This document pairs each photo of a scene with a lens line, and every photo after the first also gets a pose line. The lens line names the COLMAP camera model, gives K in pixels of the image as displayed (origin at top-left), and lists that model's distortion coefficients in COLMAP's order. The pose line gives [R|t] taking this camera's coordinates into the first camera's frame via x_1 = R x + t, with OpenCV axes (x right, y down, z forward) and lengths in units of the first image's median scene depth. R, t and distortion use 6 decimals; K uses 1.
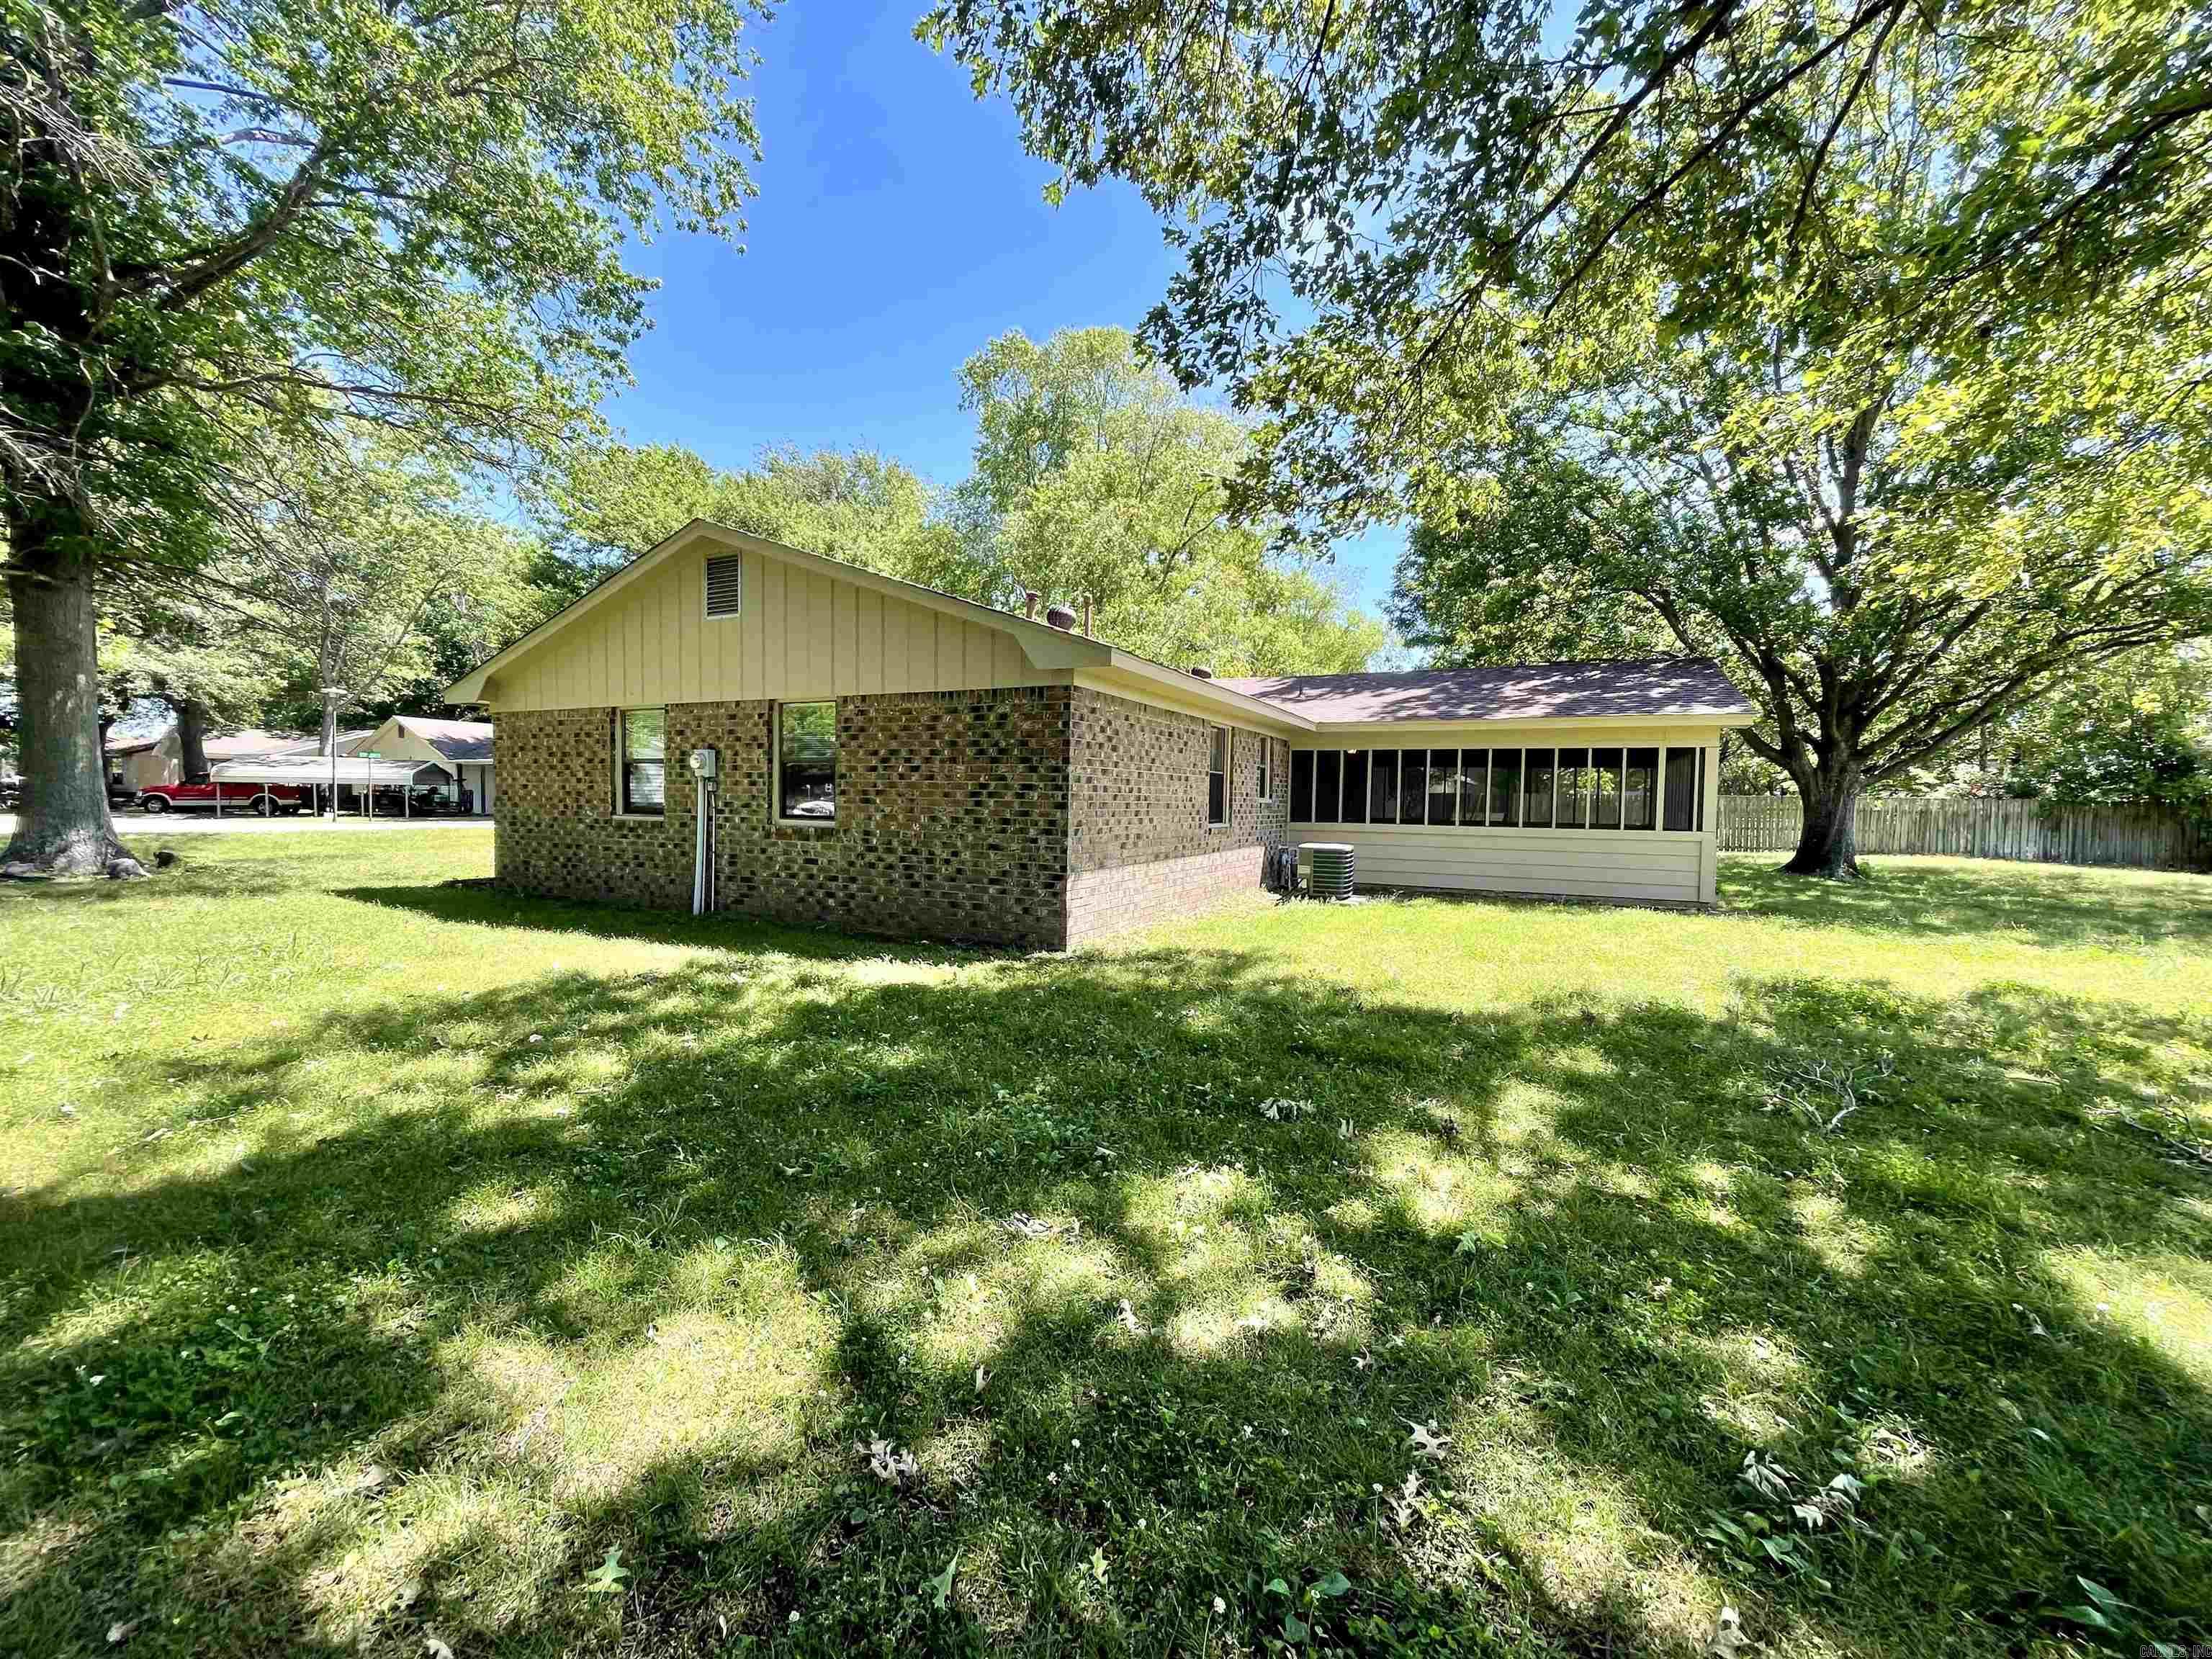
lens RADIAL K [[891.6, 0, 1099.2], [0, 891.6, 832.1], [0, 0, 1]] dist [-0.001217, 0.000065]
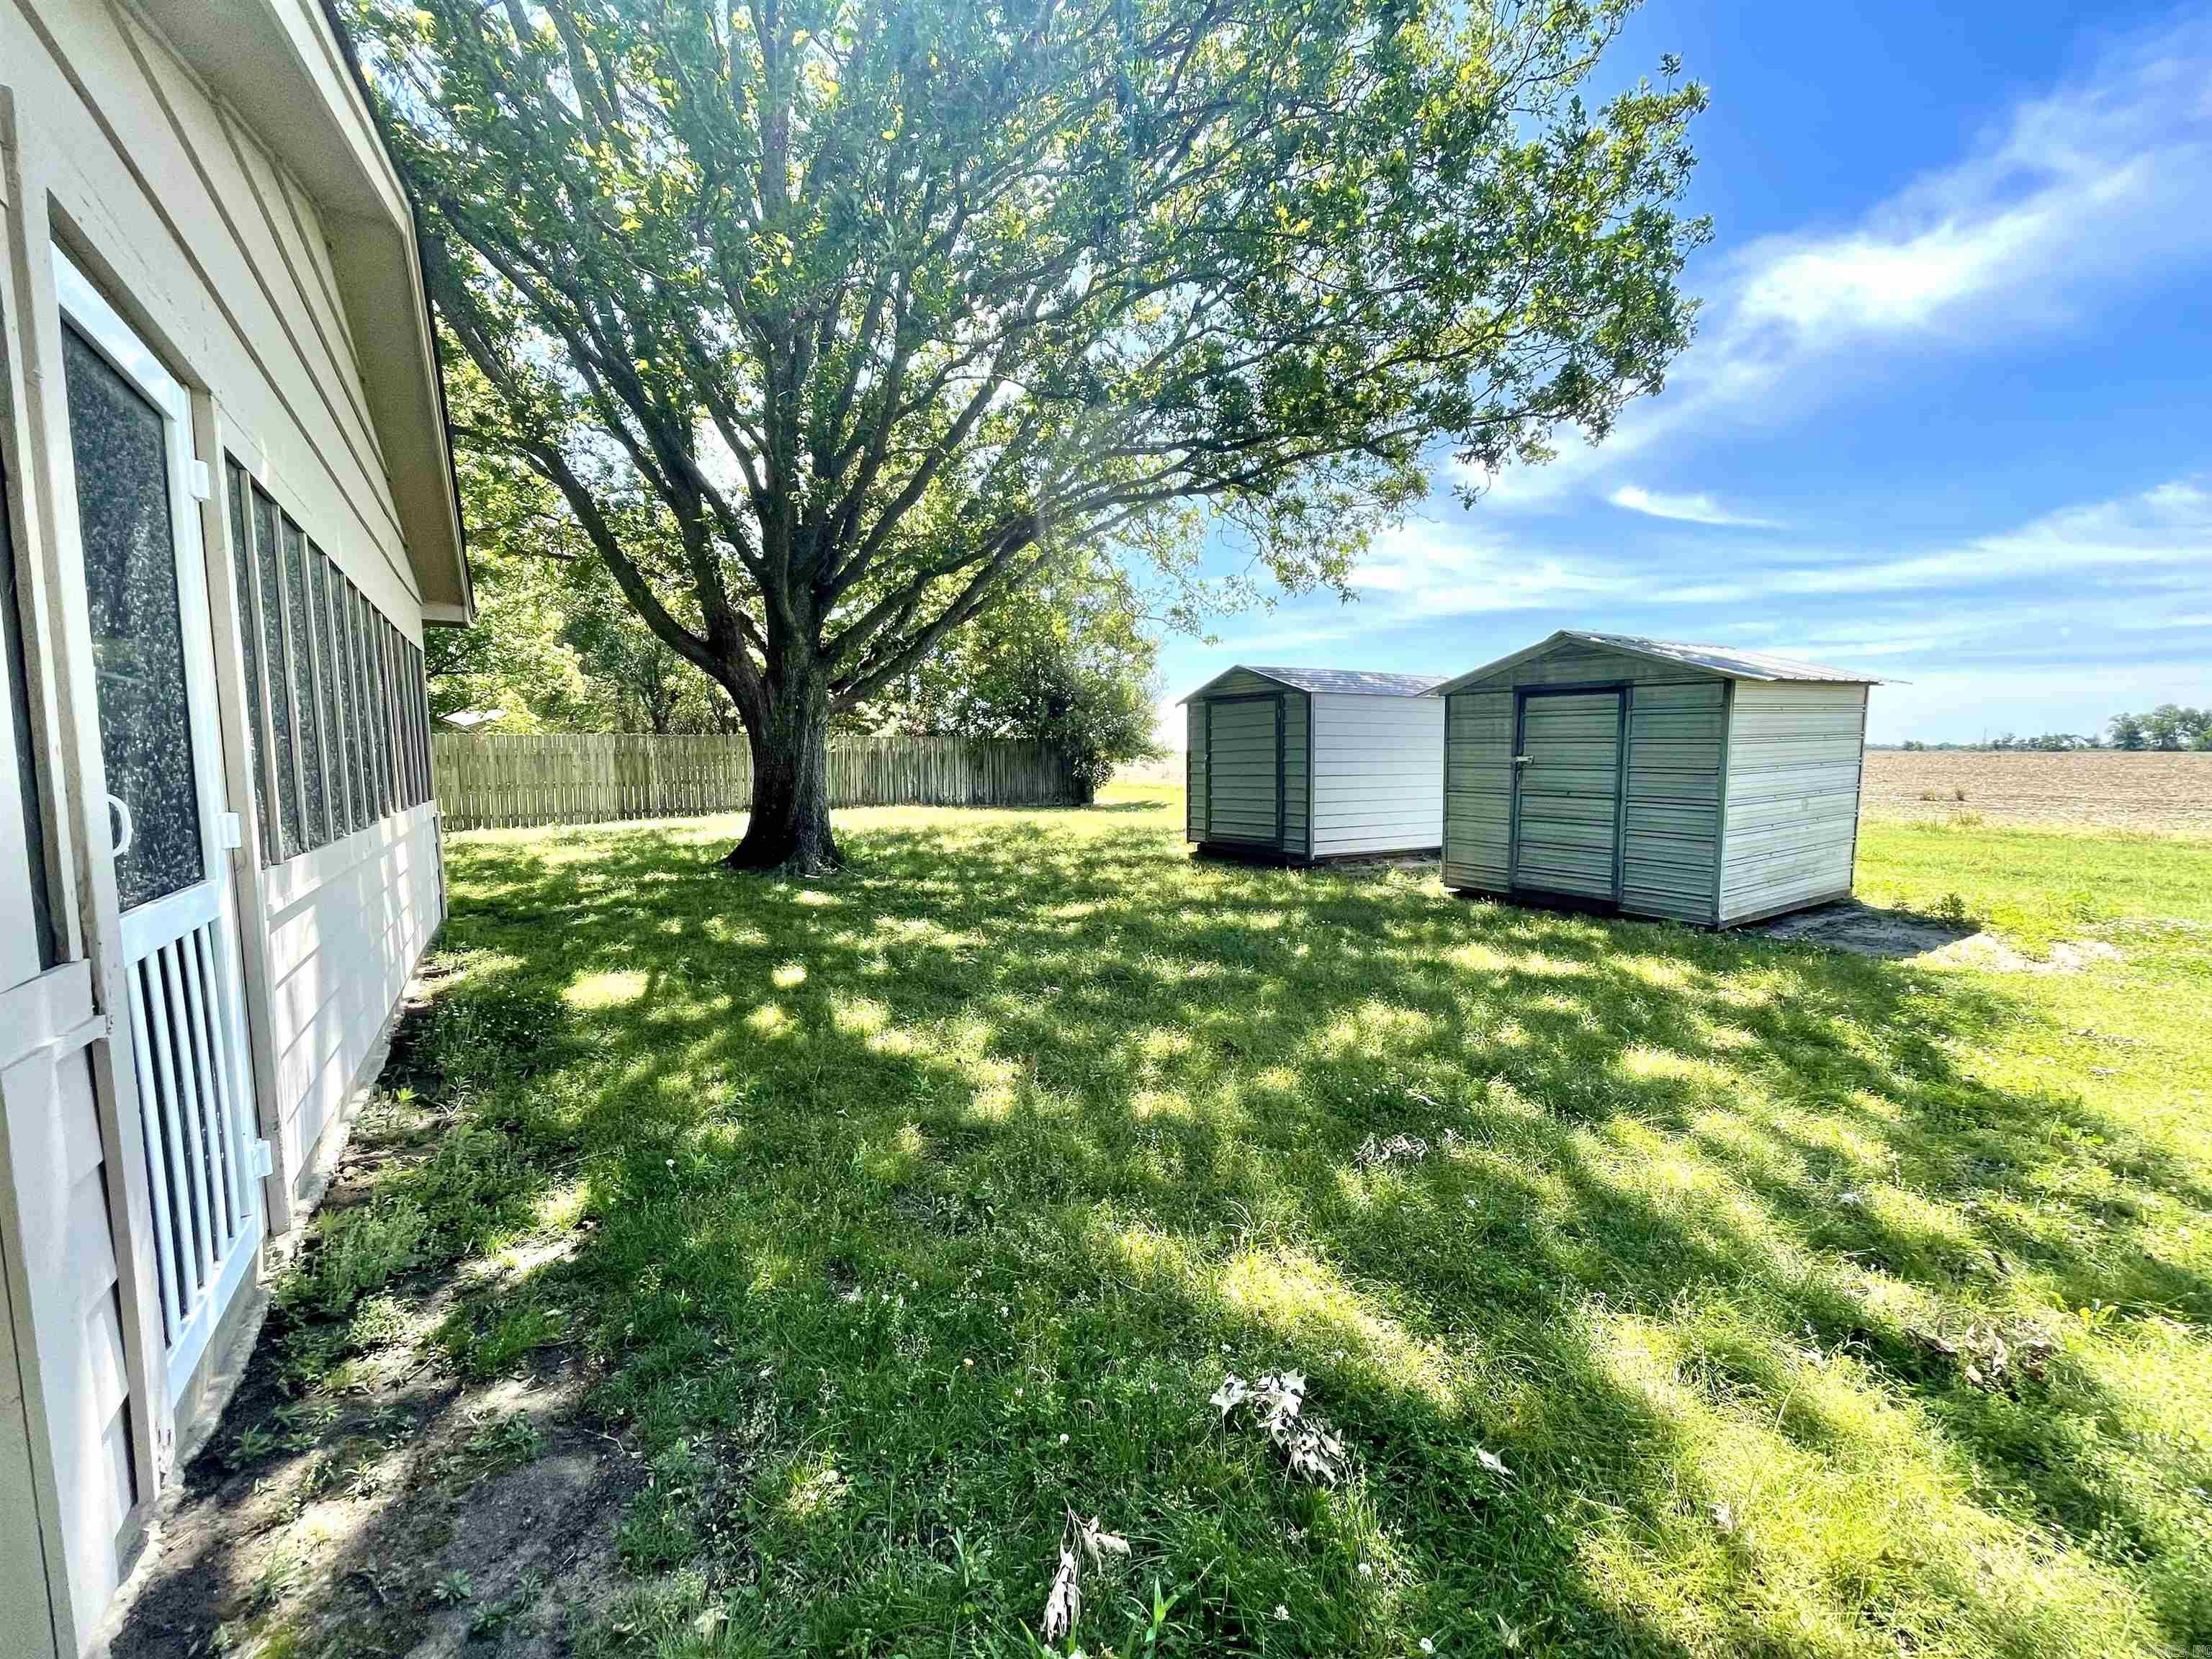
lens RADIAL K [[891.6, 0, 1099.2], [0, 891.6, 832.1], [0, 0, 1]] dist [-0.001217, 0.000065]
pose [[0.509778, -0.098530, 0.854645, 0.418625], [0.049406, 0.995133, 0.085256, -0.013131], [-0.858886, -0.001237, 0.512165, 0.525900]]
